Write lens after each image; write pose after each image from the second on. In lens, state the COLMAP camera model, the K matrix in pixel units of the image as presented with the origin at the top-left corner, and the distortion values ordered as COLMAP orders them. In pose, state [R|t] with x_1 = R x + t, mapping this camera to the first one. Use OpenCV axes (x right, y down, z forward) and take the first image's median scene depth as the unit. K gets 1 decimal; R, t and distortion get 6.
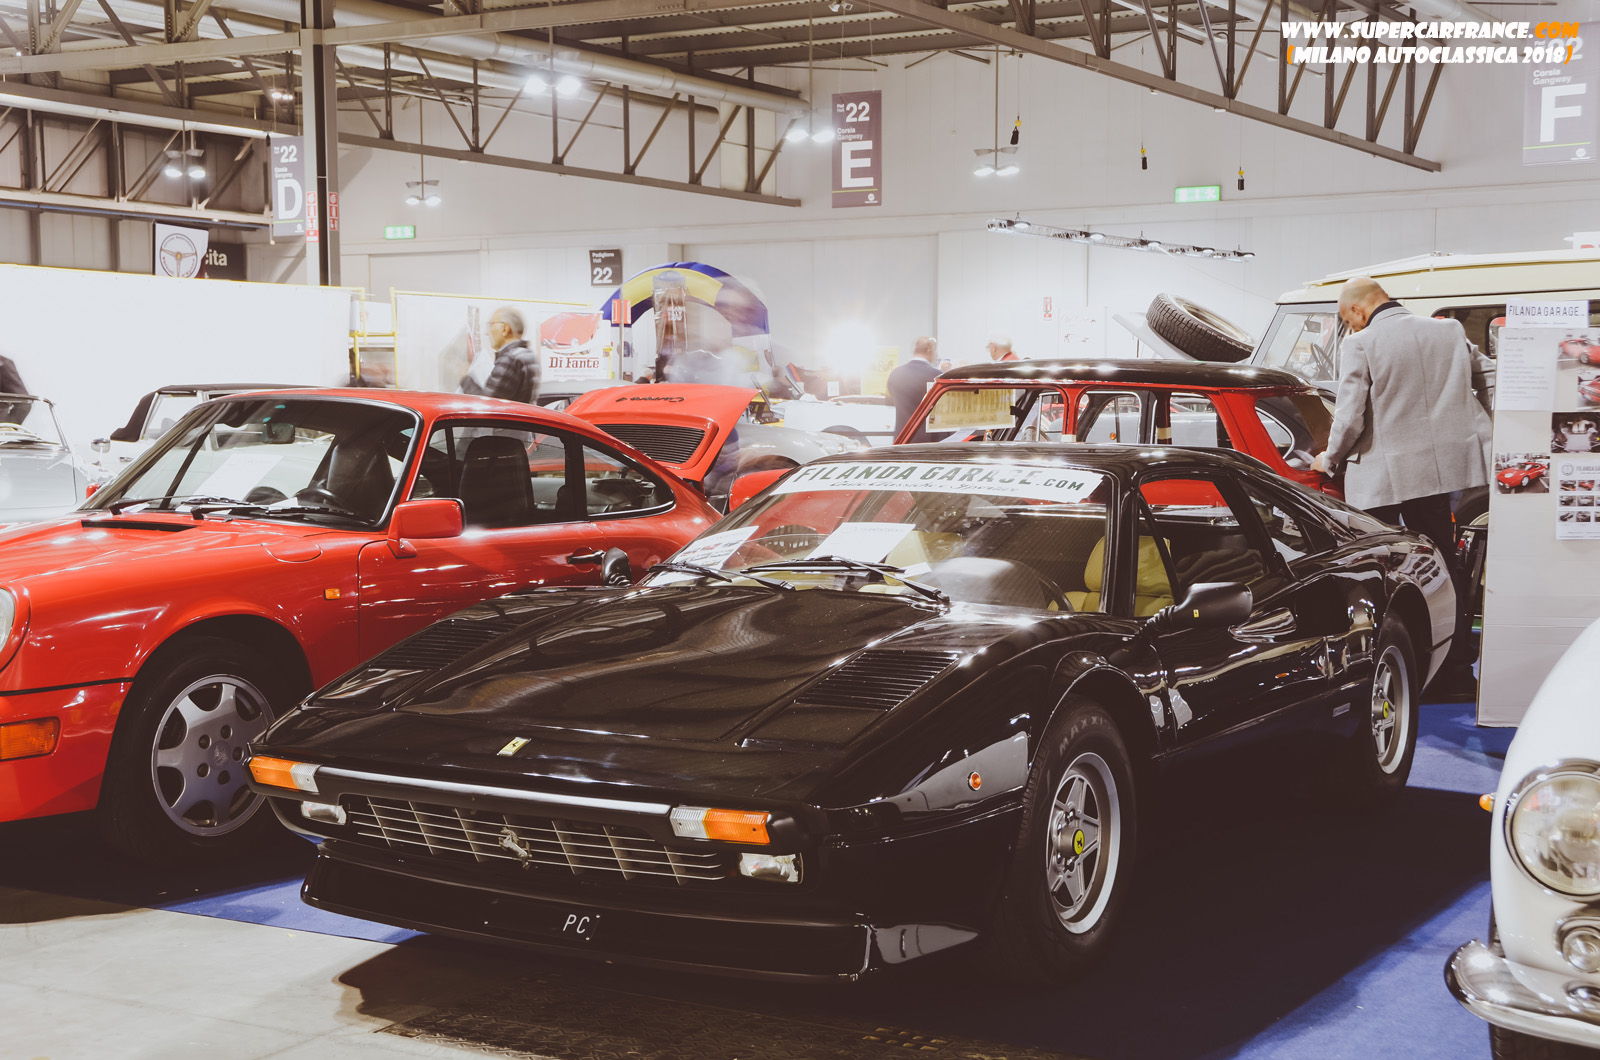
lens RADIAL K [[2204.5, 0, 802.7], [0, 2204.5, 536.2], [0, 0, 1]] dist [0.110355, 0.000000]
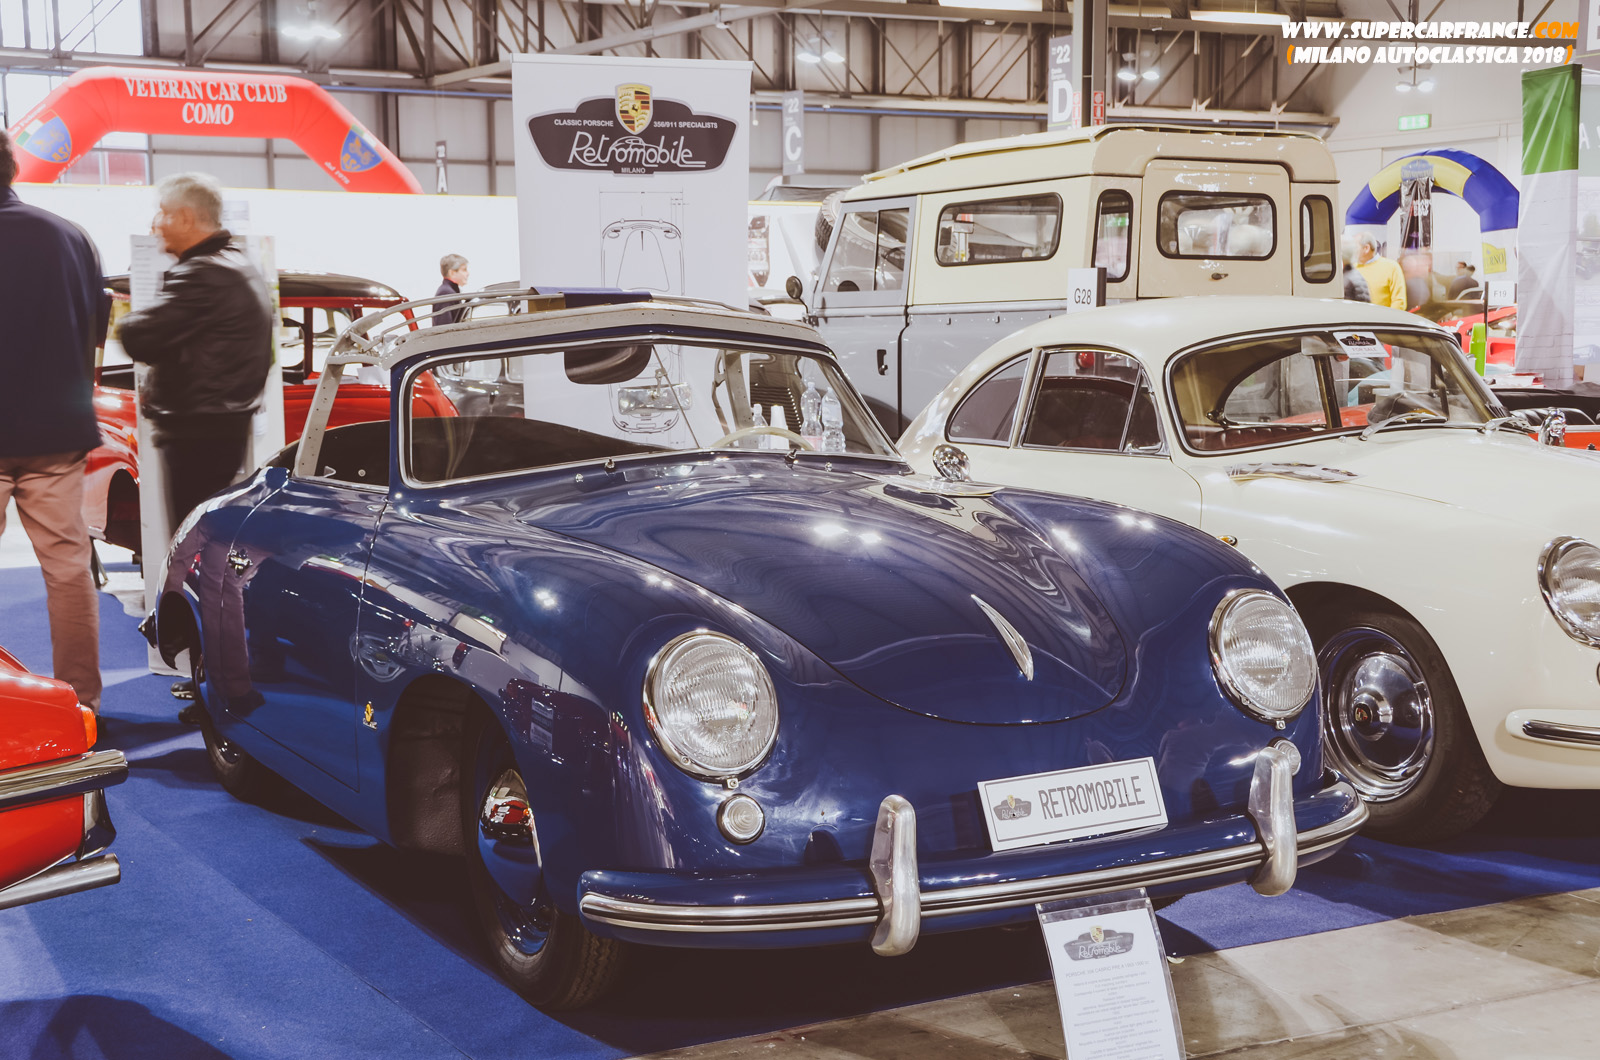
lens RADIAL K [[2286.8, 0, 798.0], [0, 2286.8, 530.9], [0, 0, 1]] dist [0.143850, 0.000000]
pose [[0.854546, 0.052948, -0.516669, 0.131769], [-0.033960, 0.998357, 0.046144, -0.003598], [0.518264, -0.021886, 0.854941, 0.045027]]
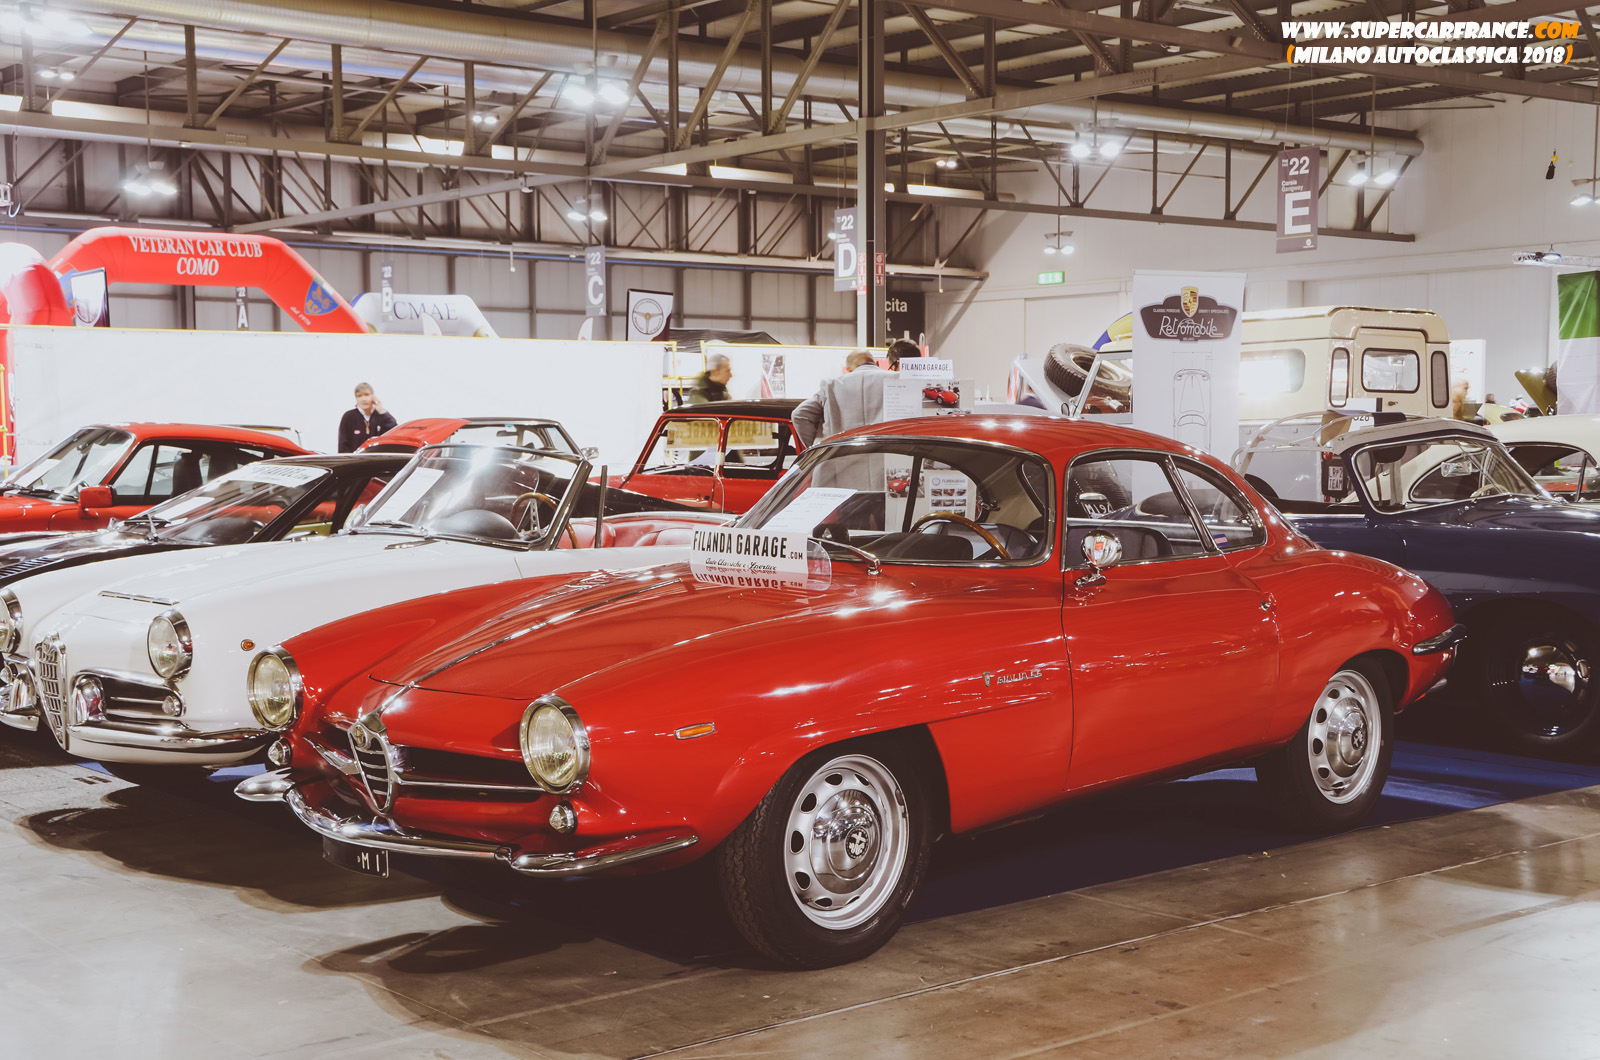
lens RADIAL K [[2074.4, 0, 800.6], [0, 2074.4, 529.4], [0, 0, 1]] dist [0.104354, 0.000000]
pose [[0.934227, 0.017424, -0.356254, 0.094723], [-0.021738, 0.999731, -0.008109, 0.001702], [0.356017, 0.015320, 0.934354, -0.032383]]
